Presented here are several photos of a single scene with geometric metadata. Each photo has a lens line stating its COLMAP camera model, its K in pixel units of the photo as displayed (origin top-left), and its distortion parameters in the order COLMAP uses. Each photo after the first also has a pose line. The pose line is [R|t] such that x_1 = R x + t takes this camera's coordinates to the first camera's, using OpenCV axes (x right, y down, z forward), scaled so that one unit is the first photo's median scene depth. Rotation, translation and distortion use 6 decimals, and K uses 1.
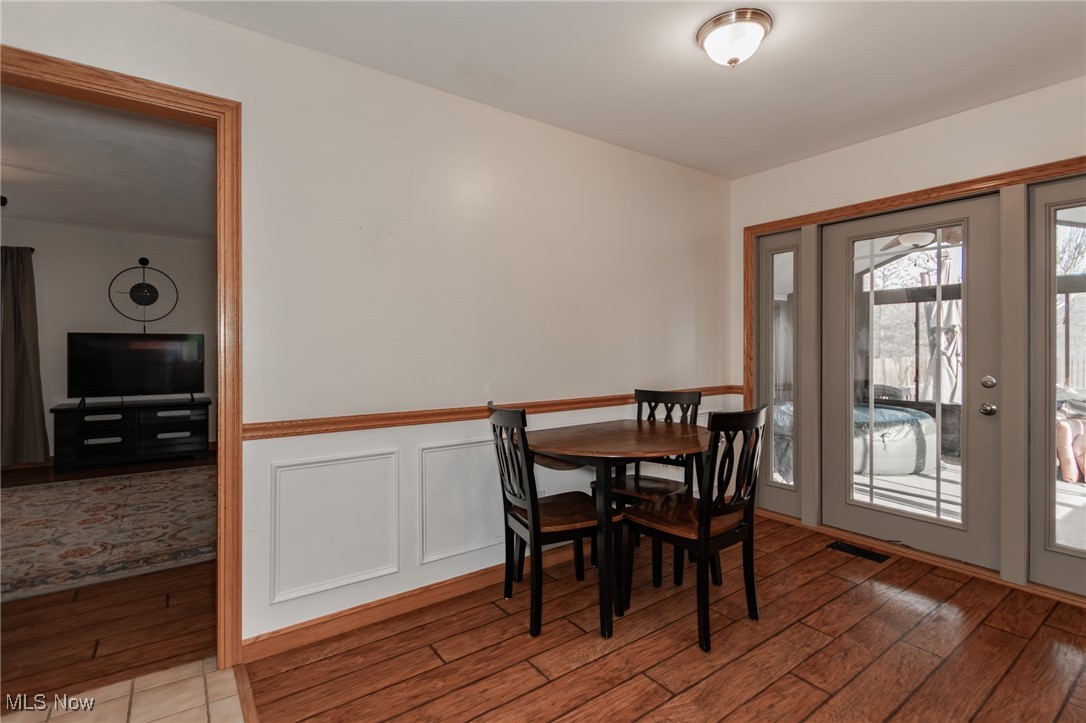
lens RADIAL K [[515.1, 0, 556.3], [0, 515.1, 344.9], [0, 0, 1]] dist [0.000195, -0.000471]
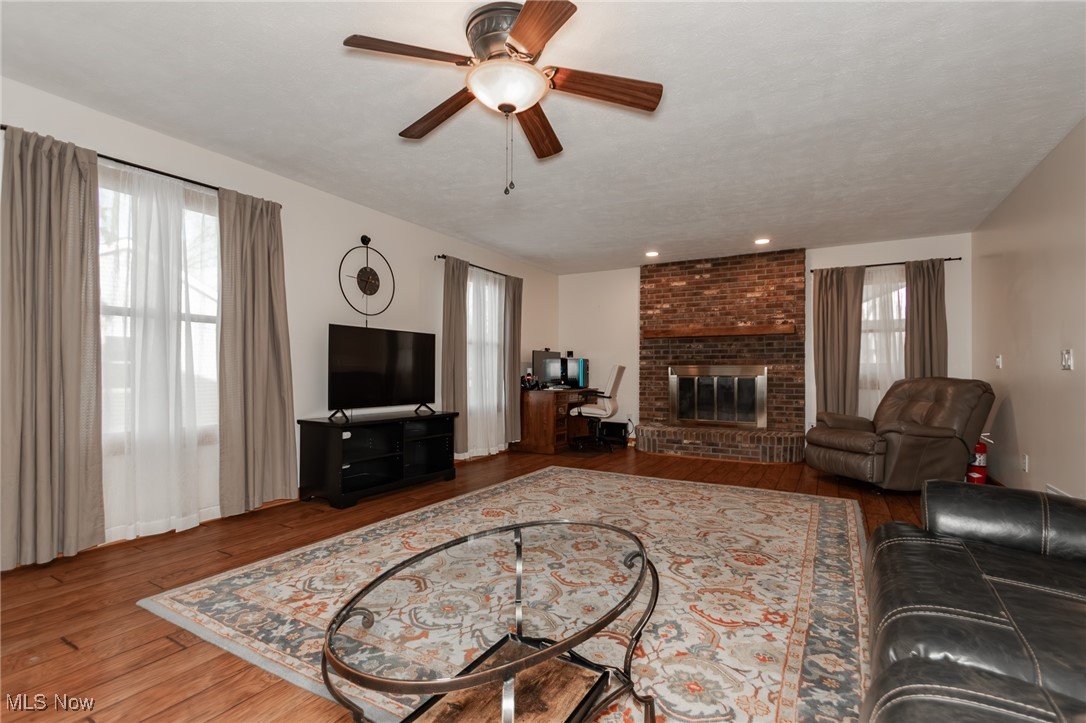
lens RADIAL K [[504.9, 0, 541.9], [0, 504.9, 372.0], [0, 0, 1]] dist [0.007941, -0.000095]
pose [[0.920613, 0.004332, 0.390452, -0.950053], [-0.004360, 0.999990, -0.000815, 0.046392], [-0.390451, -0.000952, 0.920623, 0.194616]]
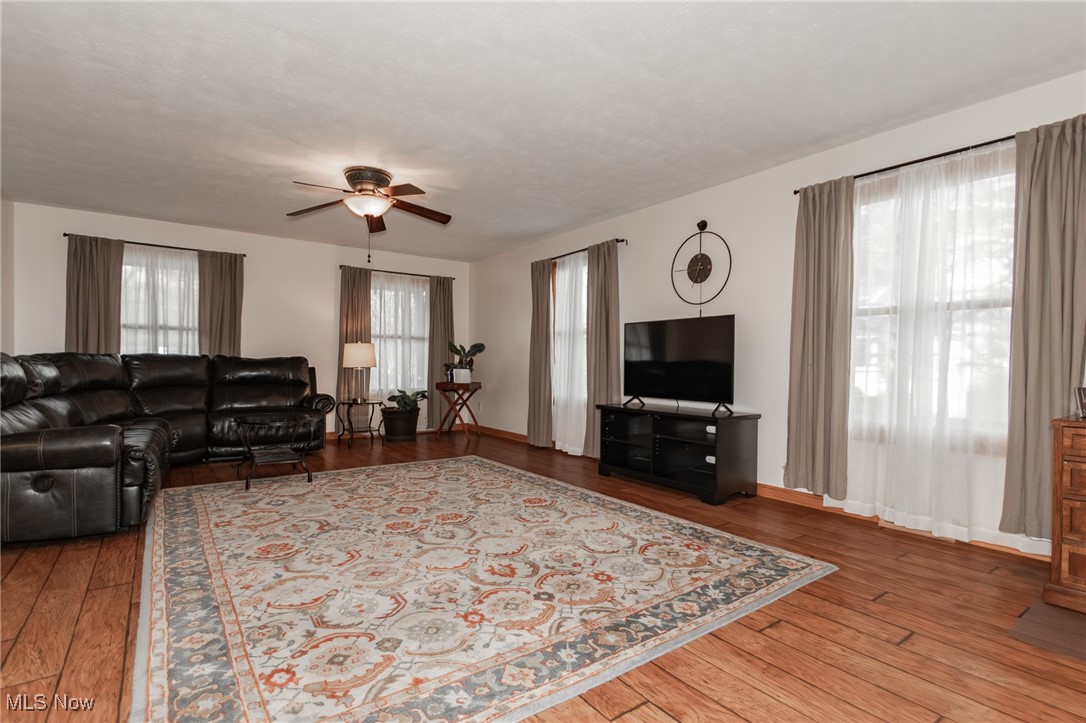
lens RADIAL K [[523.3, 0, 543.3], [0, 523.3, 372.5], [0, 0, 1]] dist [0.000987, -0.000126]
pose [[-0.015212, 0.015619, -0.999762, -0.027426], [-0.009591, 0.999830, 0.015766, 0.049366], [0.999838, 0.009829, -0.015059, 0.867275]]
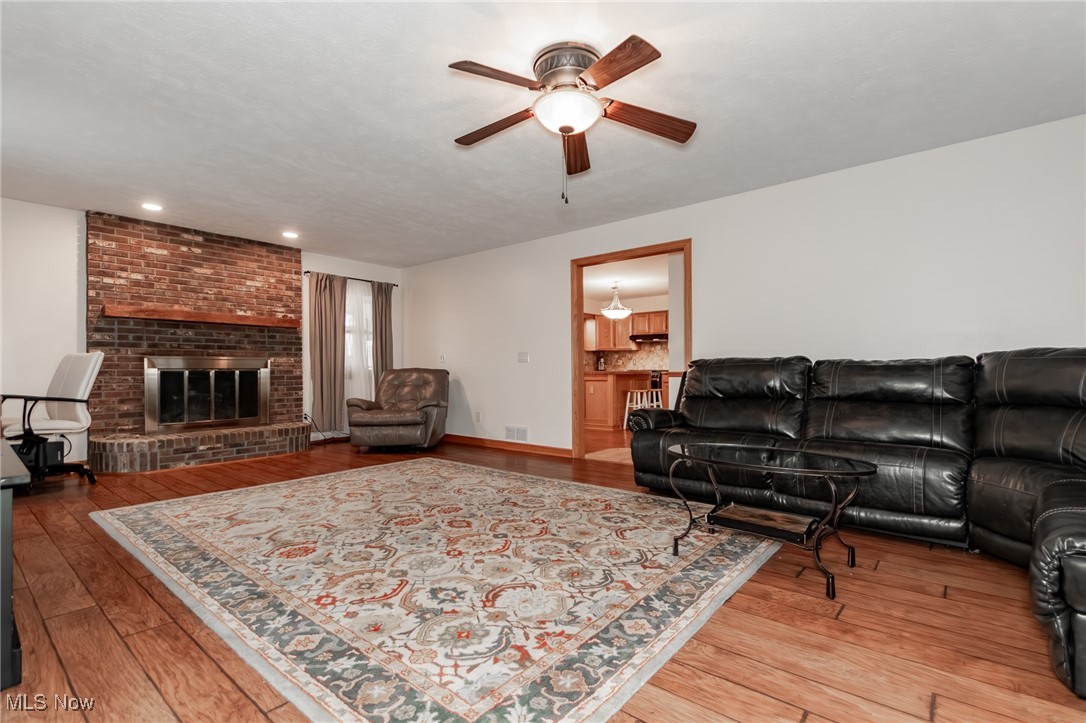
lens RADIAL K [[504.9, 0, 541.9], [0, 504.9, 372.0], [0, 0, 1]] dist [0.007941, -0.000095]
pose [[-0.225343, -0.001486, 0.974278, -1.282410], [0.004381, 0.999987, 0.002538, 0.059834], [-0.974270, 0.004840, -0.225333, 0.724263]]
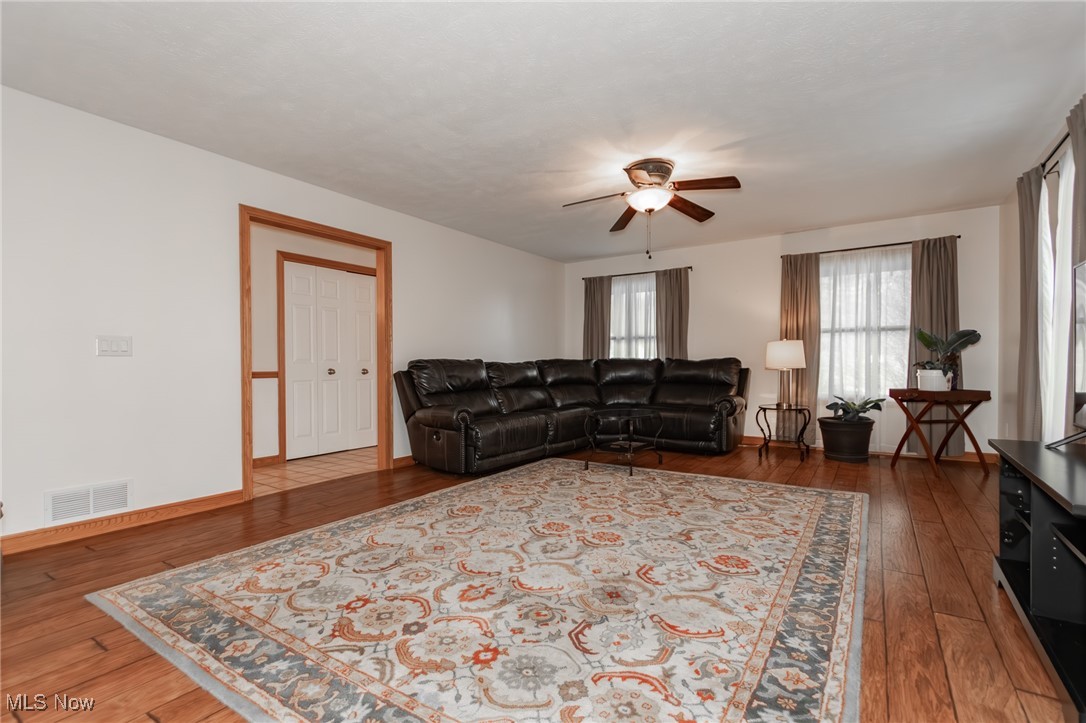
lens RADIAL K [[504.9, 0, 541.9], [0, 504.9, 372.0], [0, 0, 1]] dist [0.007941, -0.000095]
pose [[-0.941916, 0.007498, -0.335765, -0.418814], [0.003119, 0.999903, 0.013579, 0.052899], [0.335834, 0.011743, -0.941848, 1.230178]]
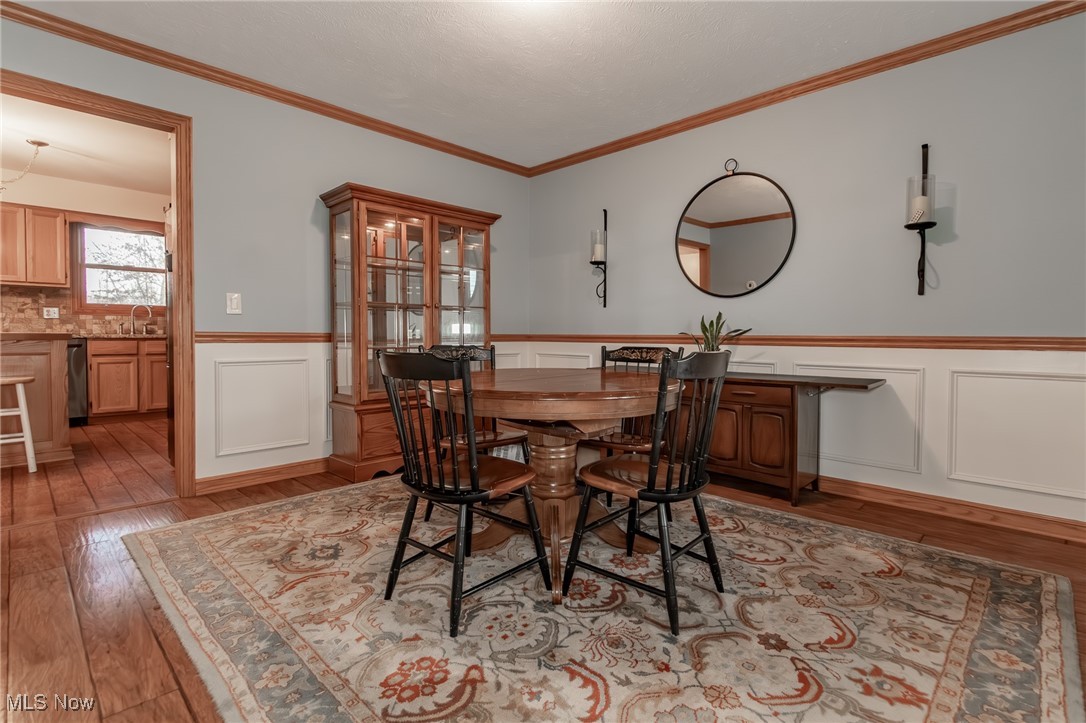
lens RADIAL K [[525.7, 0, 545.1], [0, 525.7, 345.1], [0, 0, 1]] dist [0.013449, -0.020110]
pose [[0.155361, 0.014622, -0.987749, -0.272278], [-0.003714, 0.999892, 0.014217, 0.063037], [0.987851, 0.001460, 0.155399, 0.611944]]
